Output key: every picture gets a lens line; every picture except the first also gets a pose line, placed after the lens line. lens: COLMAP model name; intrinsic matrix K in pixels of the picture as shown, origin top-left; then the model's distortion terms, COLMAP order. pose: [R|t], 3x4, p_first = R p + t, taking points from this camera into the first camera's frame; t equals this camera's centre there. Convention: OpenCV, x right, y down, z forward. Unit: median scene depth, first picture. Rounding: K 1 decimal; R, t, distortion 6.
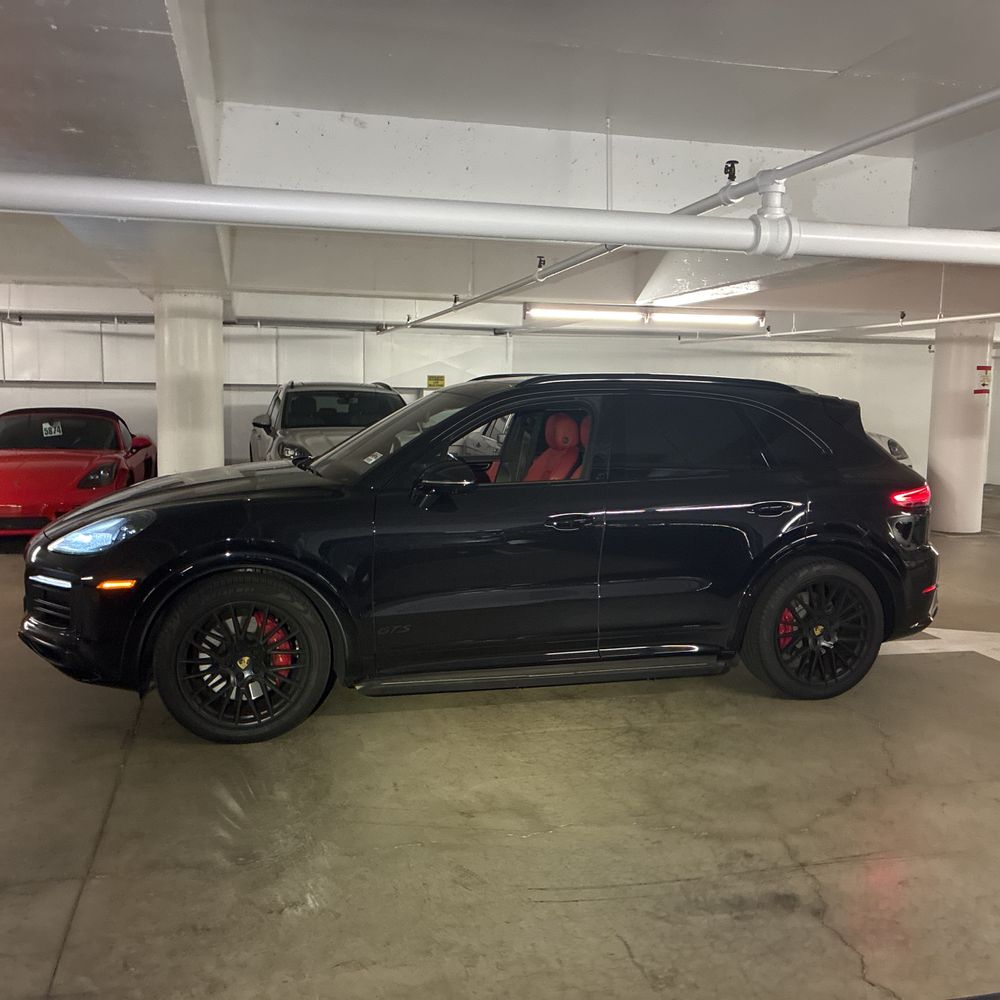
lens RADIAL K [[1029.0, 0, 526.8], [0, 1029.0, 498.5], [0, 0, 1]] dist [0.026347, 0.000000]
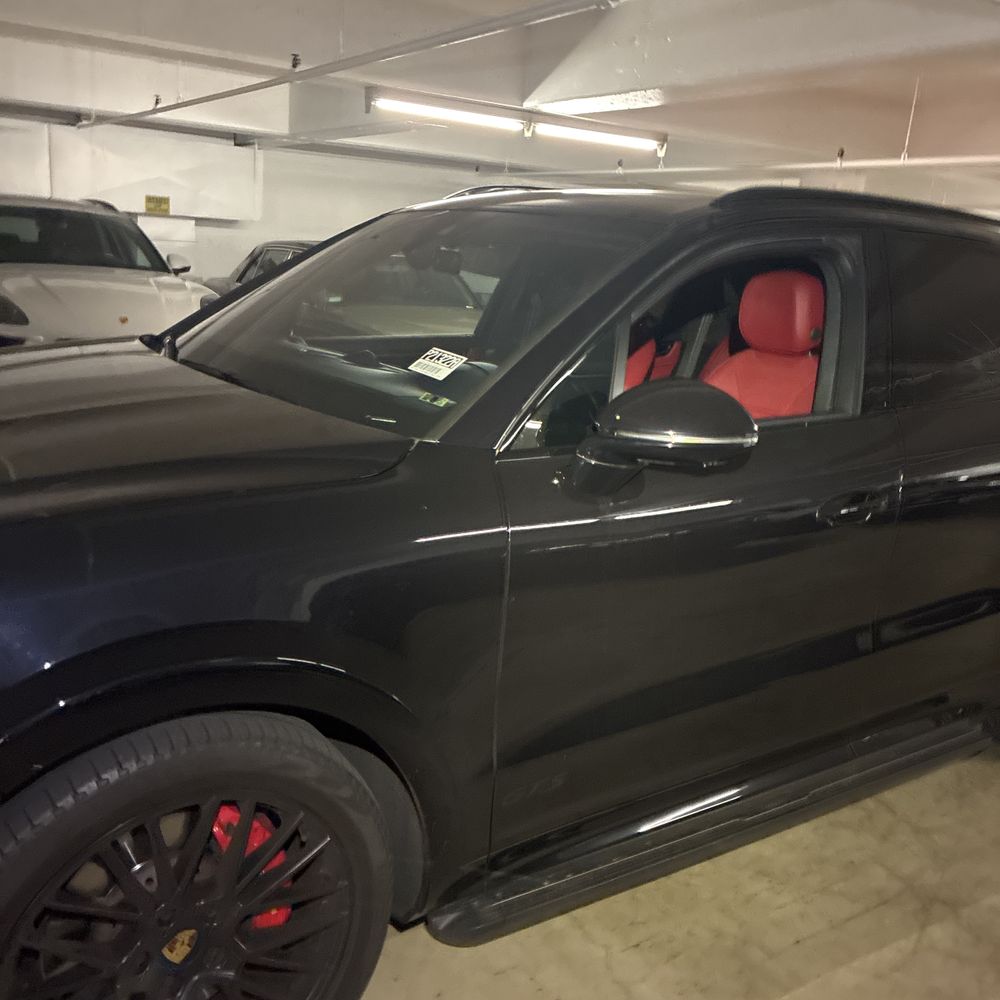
lens RADIAL K [[1029.0, 0, 500.6], [0, 1029.0, 507.8], [0, 0, 1]] dist [0.026347, 0.000000]
pose [[0.954387, -0.022111, 0.297752, -0.120851], [-0.023461, 0.988617, 0.148615, -0.022430], [-0.297649, -0.148821, 0.943004, 0.296928]]
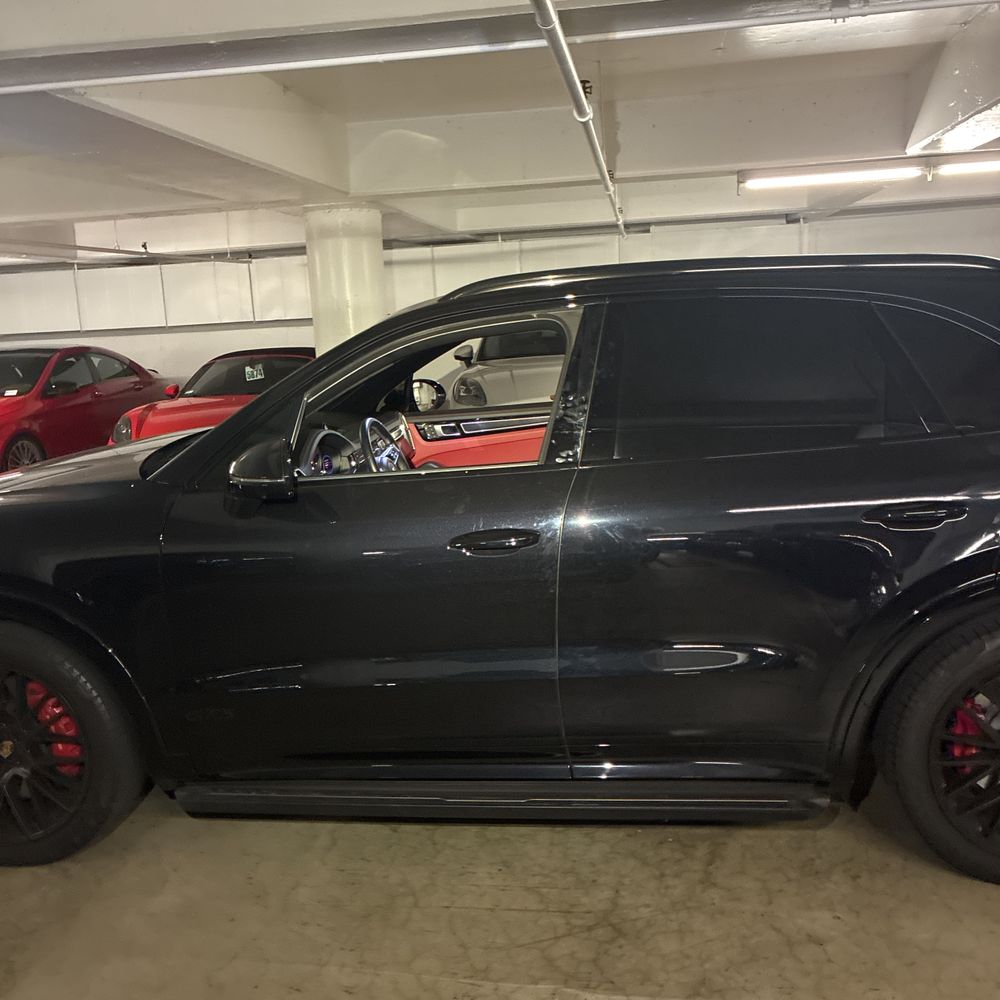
lens RADIAL K [[1029.0, 0, 500.9], [0, 1029.0, 495.0], [0, 0, 1]] dist [0.026347, 0.000000]
pose [[0.915371, 0.005823, -0.402569, 0.135025], [0.026750, 0.996806, 0.075242, -0.022494], [0.401721, -0.079643, 0.912292, 0.246097]]
